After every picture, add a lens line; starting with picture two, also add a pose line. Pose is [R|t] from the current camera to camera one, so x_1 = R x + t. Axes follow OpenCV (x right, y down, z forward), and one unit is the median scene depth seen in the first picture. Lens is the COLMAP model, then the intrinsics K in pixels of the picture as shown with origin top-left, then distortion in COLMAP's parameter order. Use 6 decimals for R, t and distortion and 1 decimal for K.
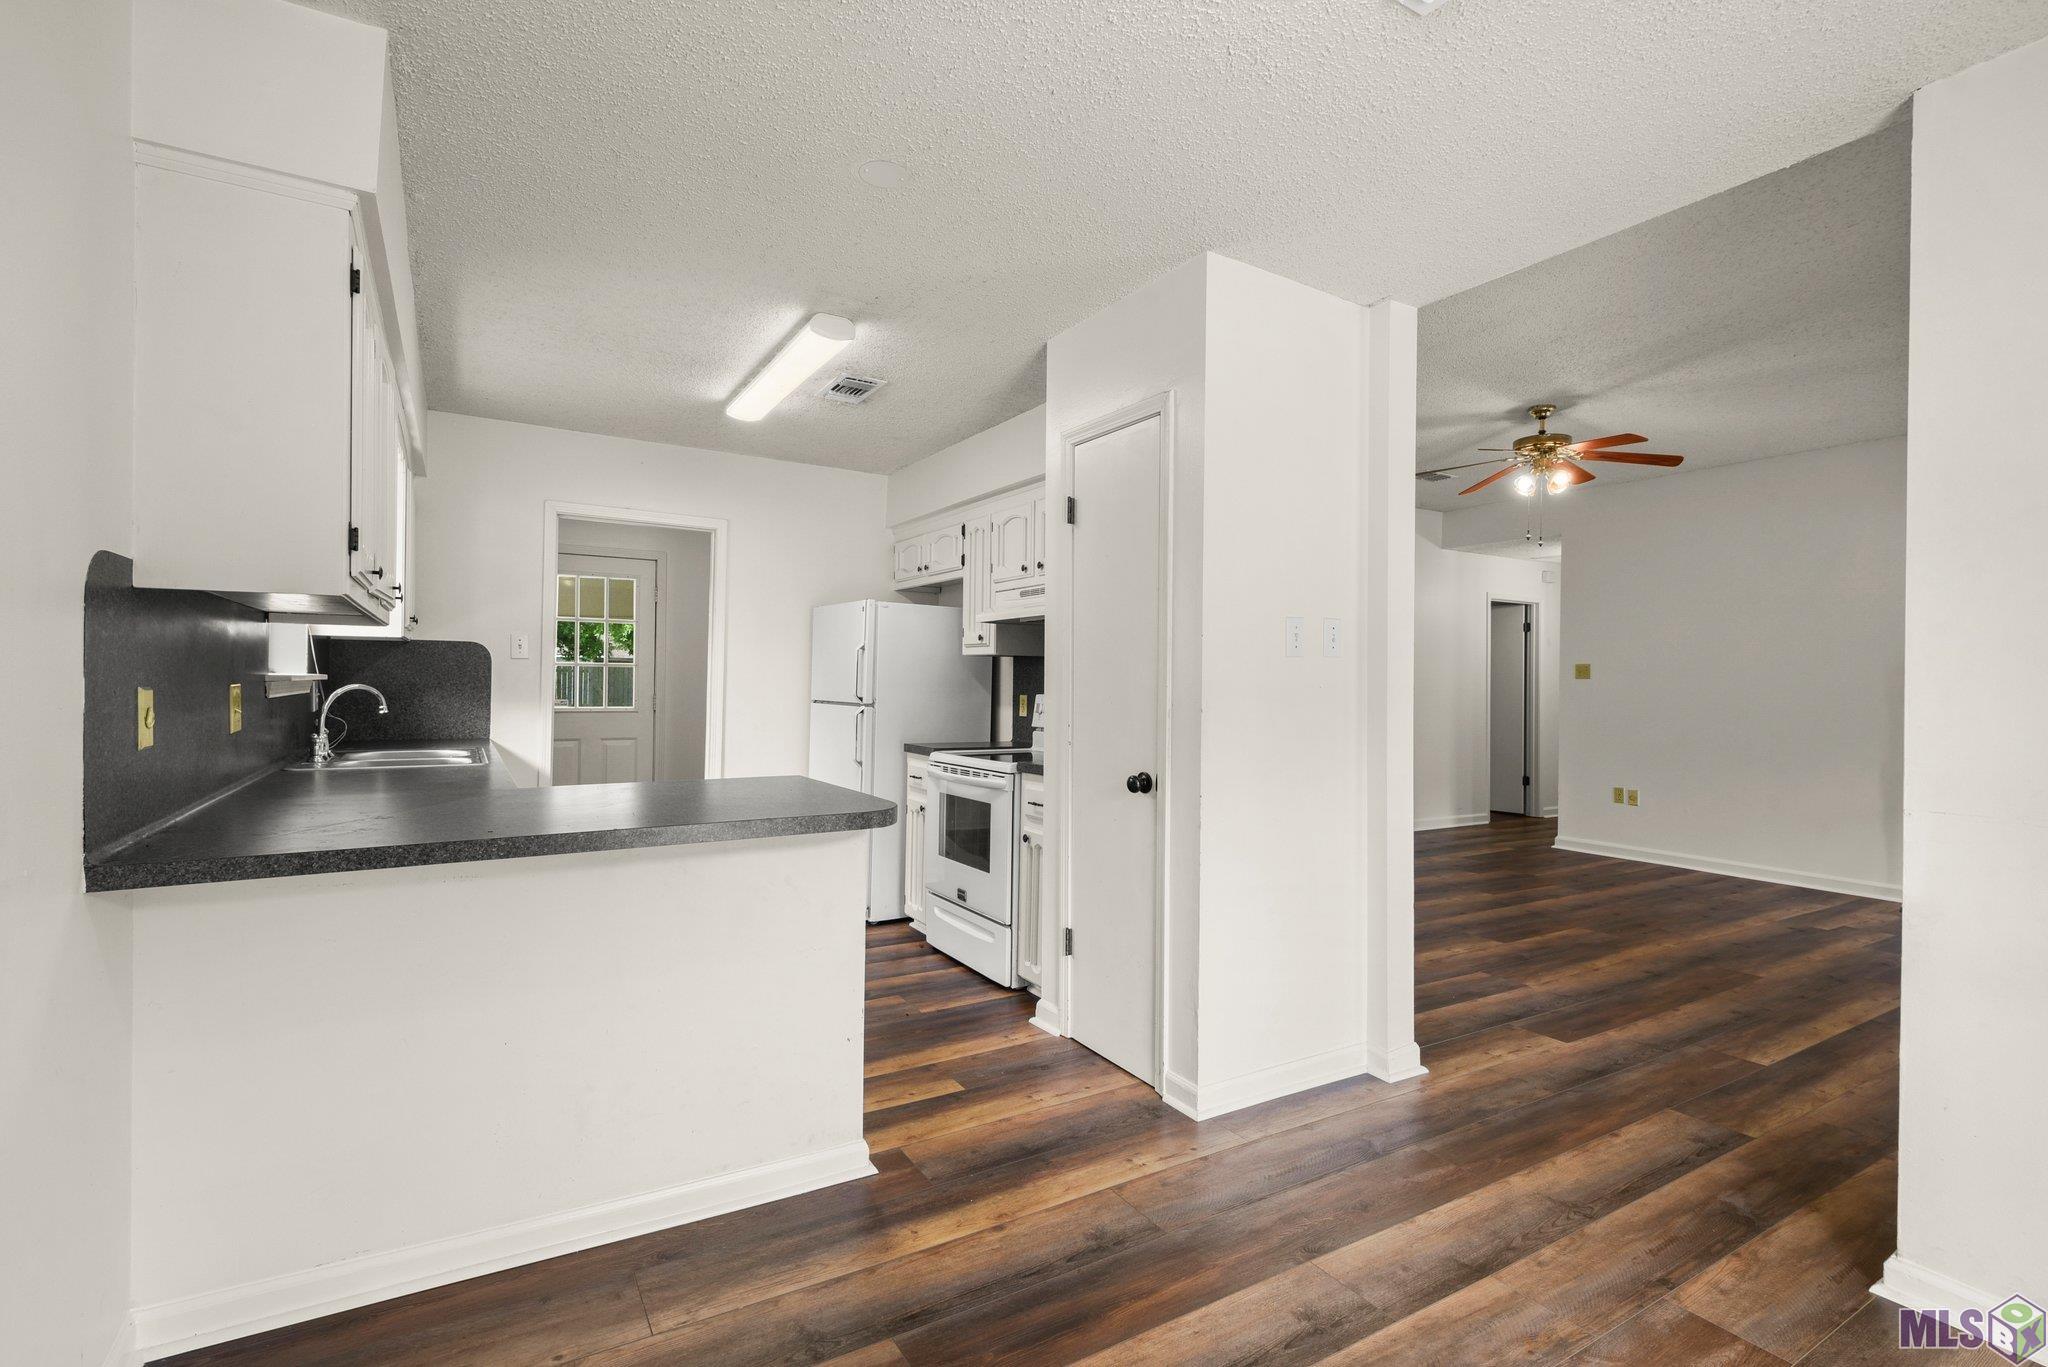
lens RADIAL K [[945.2, 0, 1012.0], [0, 945.2, 682.7], [0, 0, 1]] dist [0.049842, -0.032279]
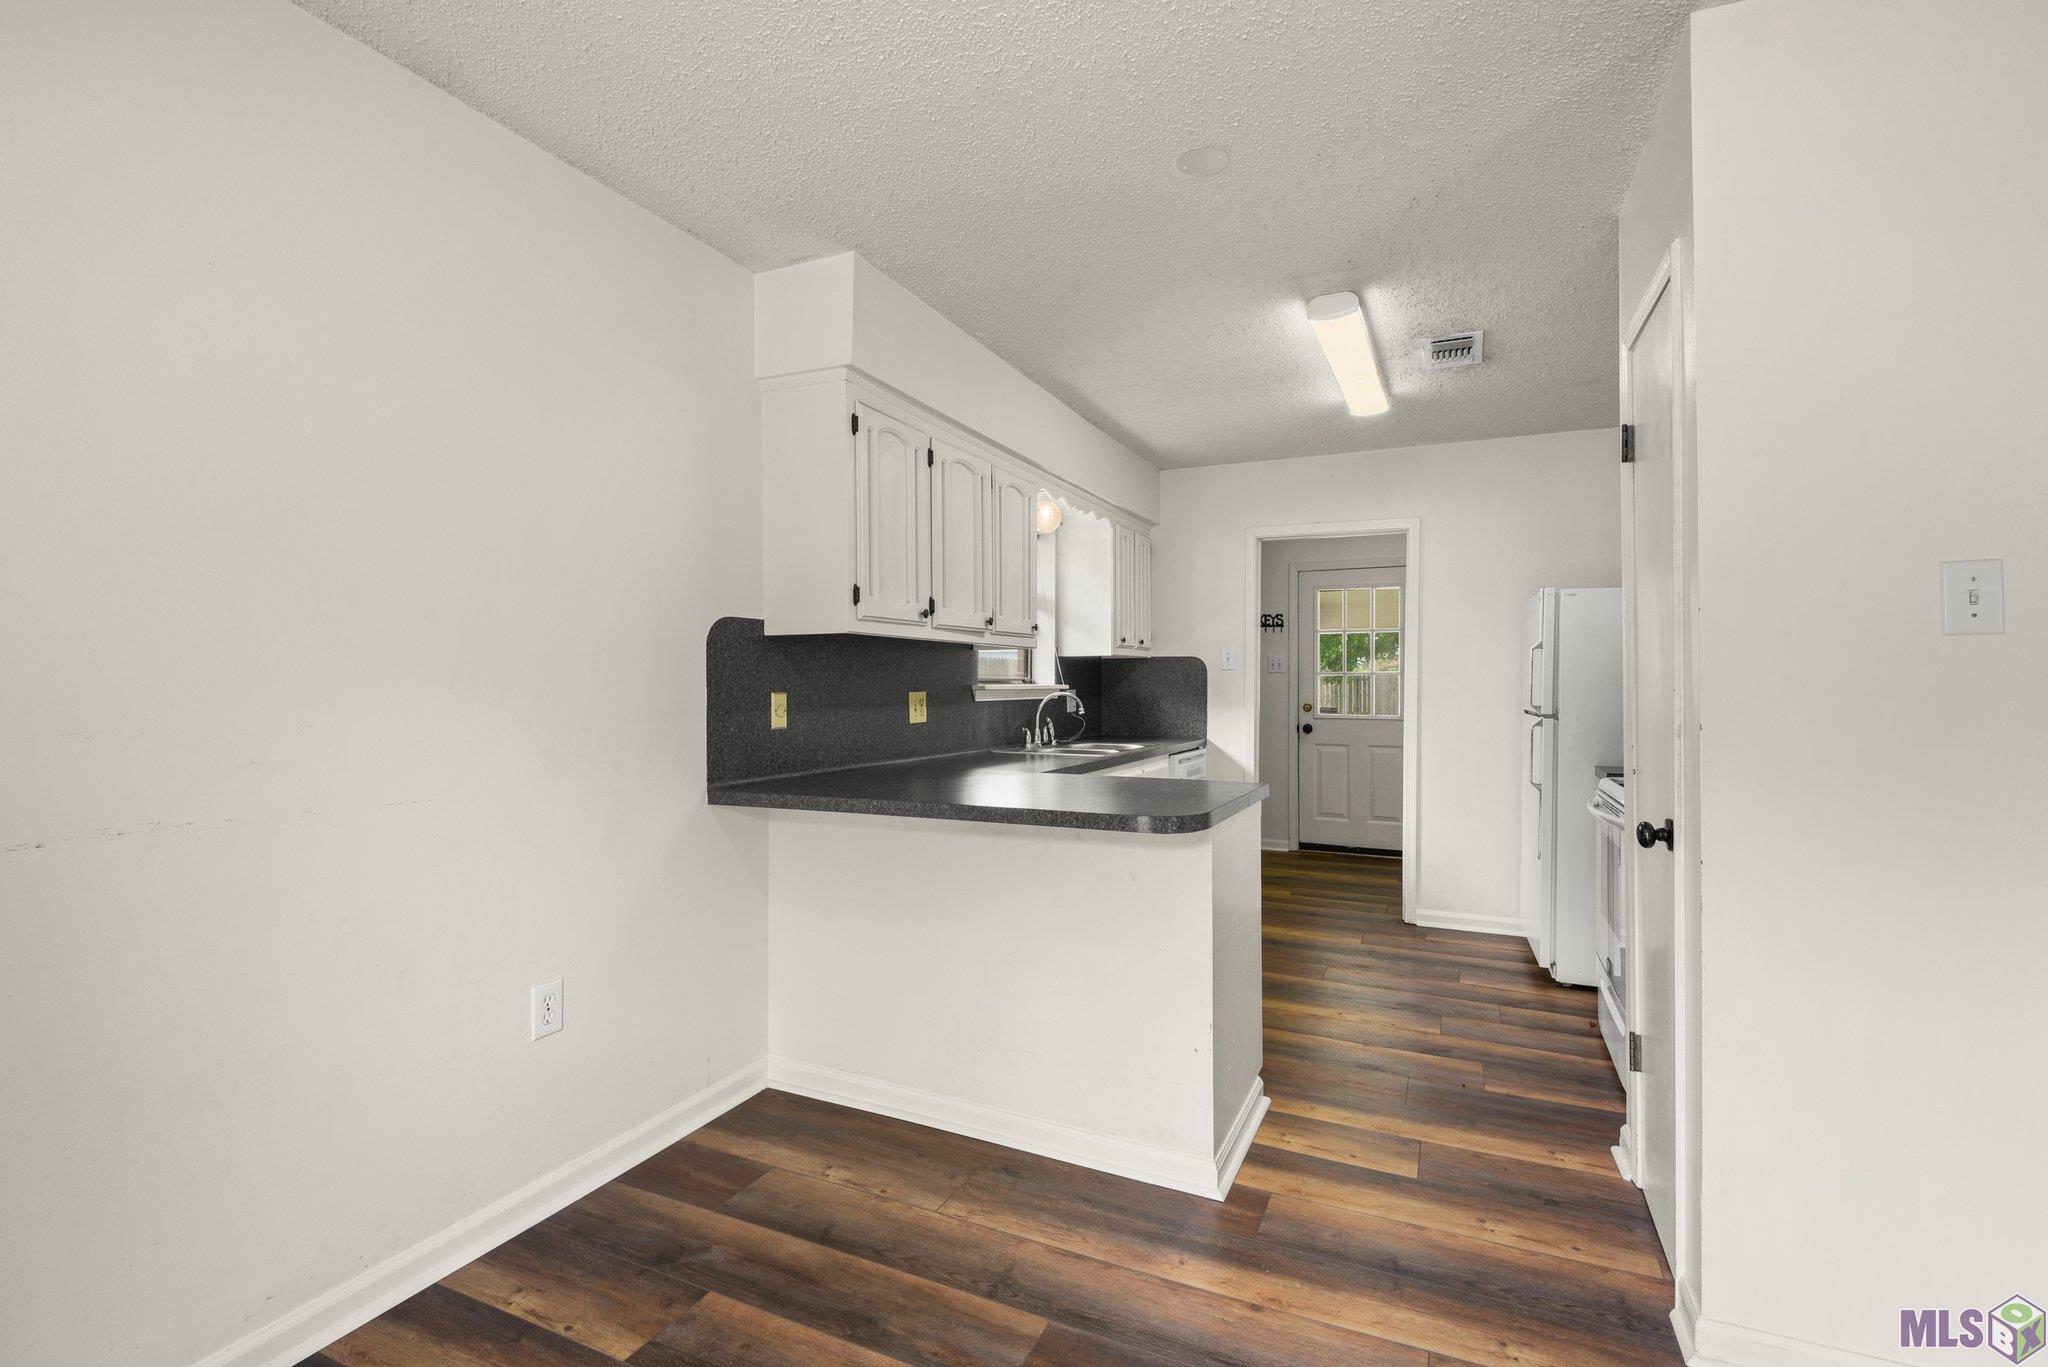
lens RADIAL K [[945.2, 0, 1012.0], [0, 945.2, 682.7], [0, 0, 1]] dist [0.049842, -0.032279]
pose [[0.562278, -0.012353, -0.826856, 0.396993], [0.003755, 0.999916, -0.012385, 0.004721], [0.826940, 0.003859, 0.562277, 0.211972]]
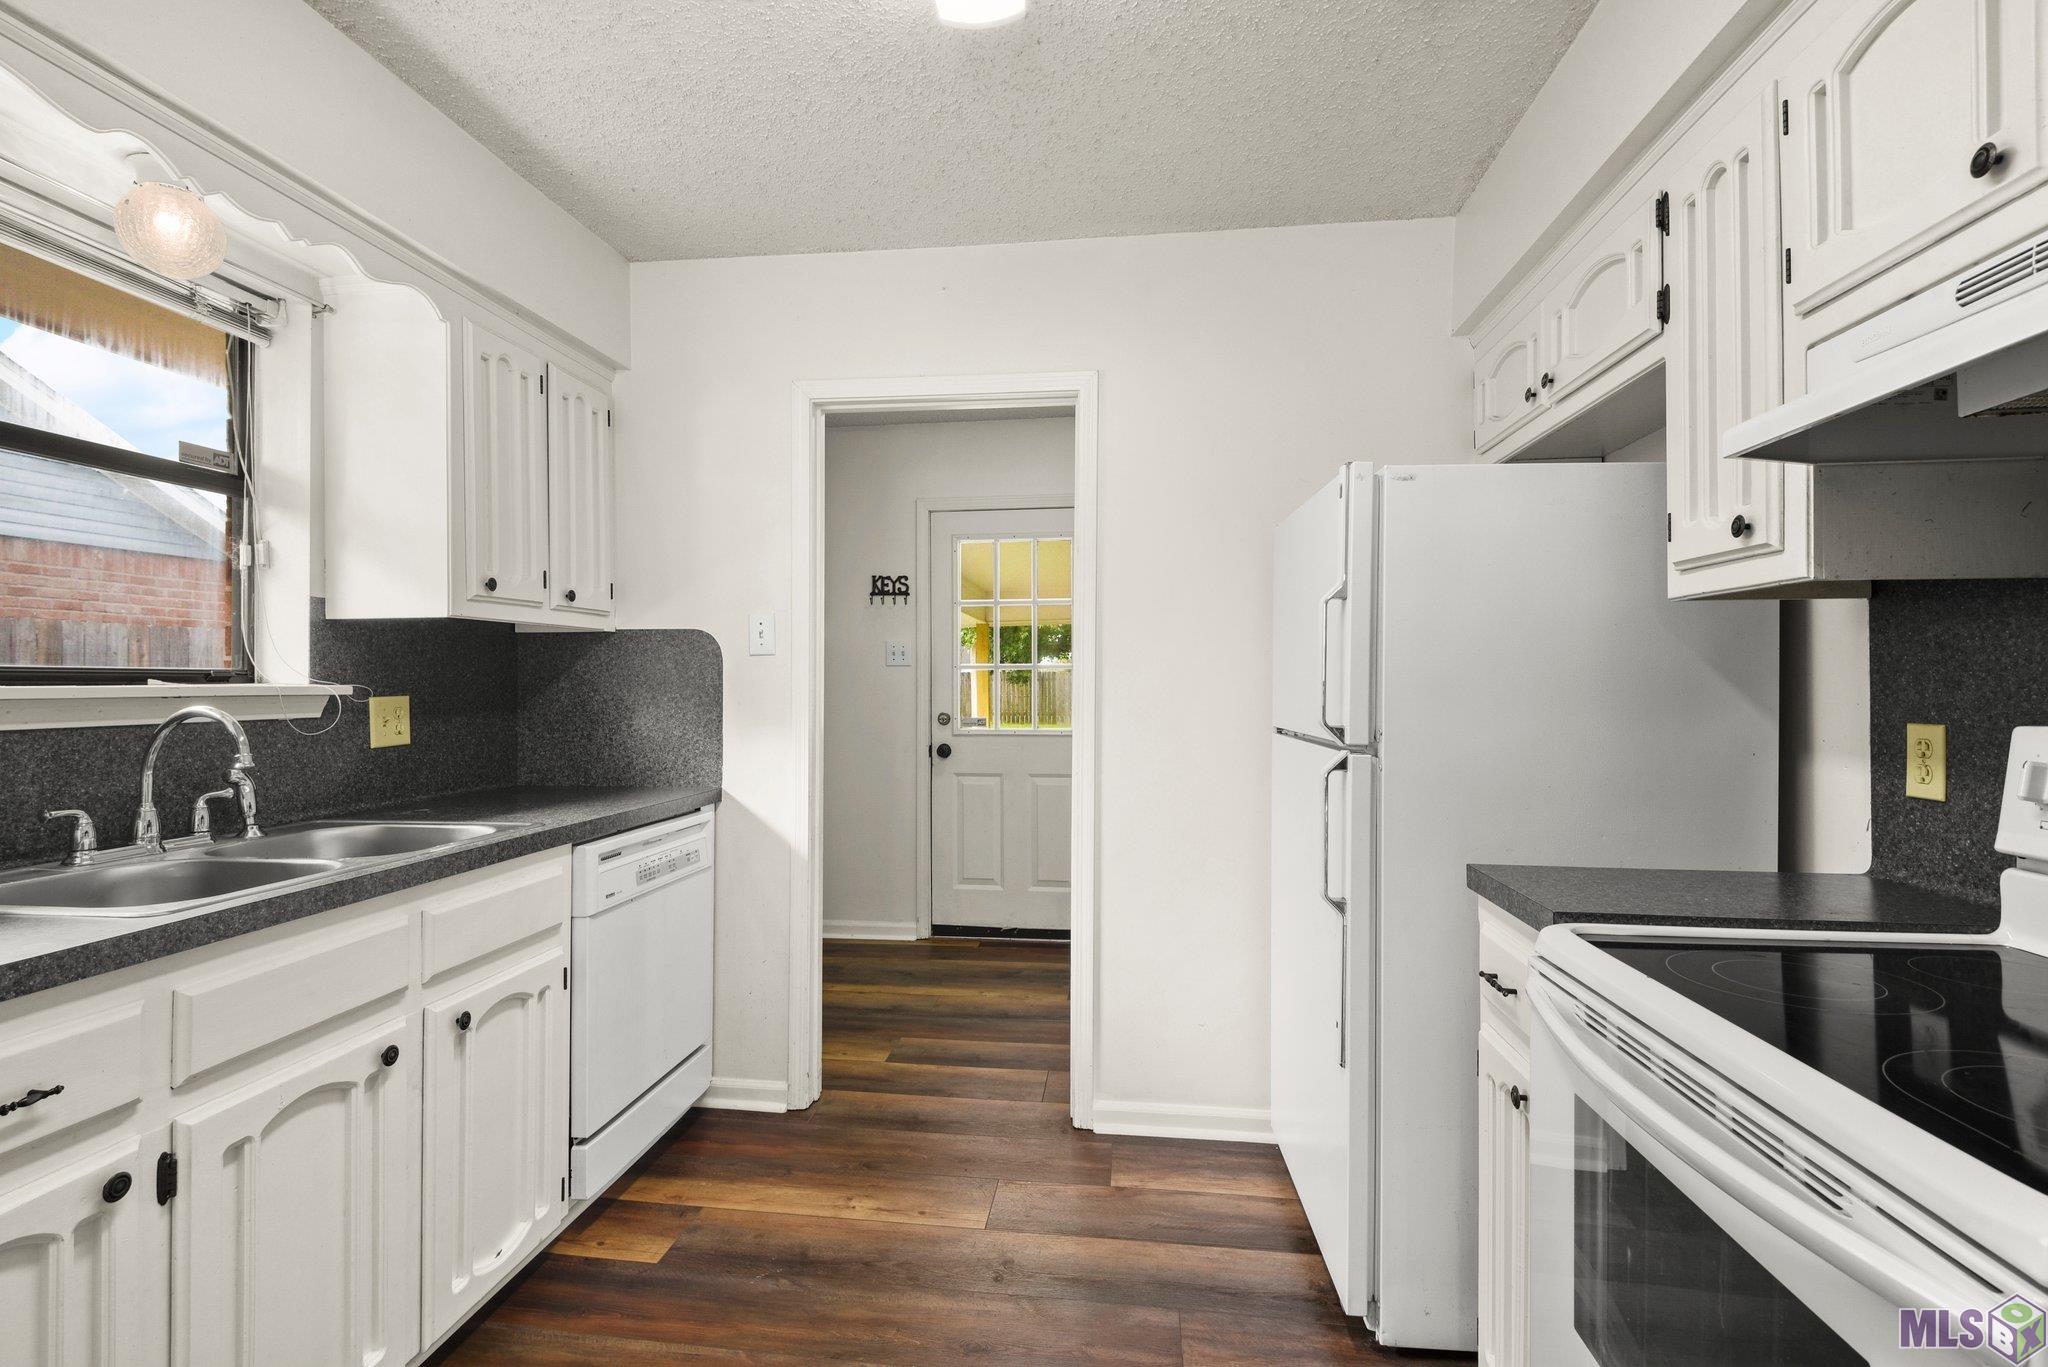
lens RADIAL K [[937.3, 0, 1024.0], [0, 937.3, 683.5], [0, 0, 1]] dist [0.002272, -0.013275]
pose [[0.795972, -0.015499, -0.605135, -0.051158], [0.011022, 0.999878, -0.011112, 0.001247], [0.605234, 0.002175, 0.796045, 0.913252]]
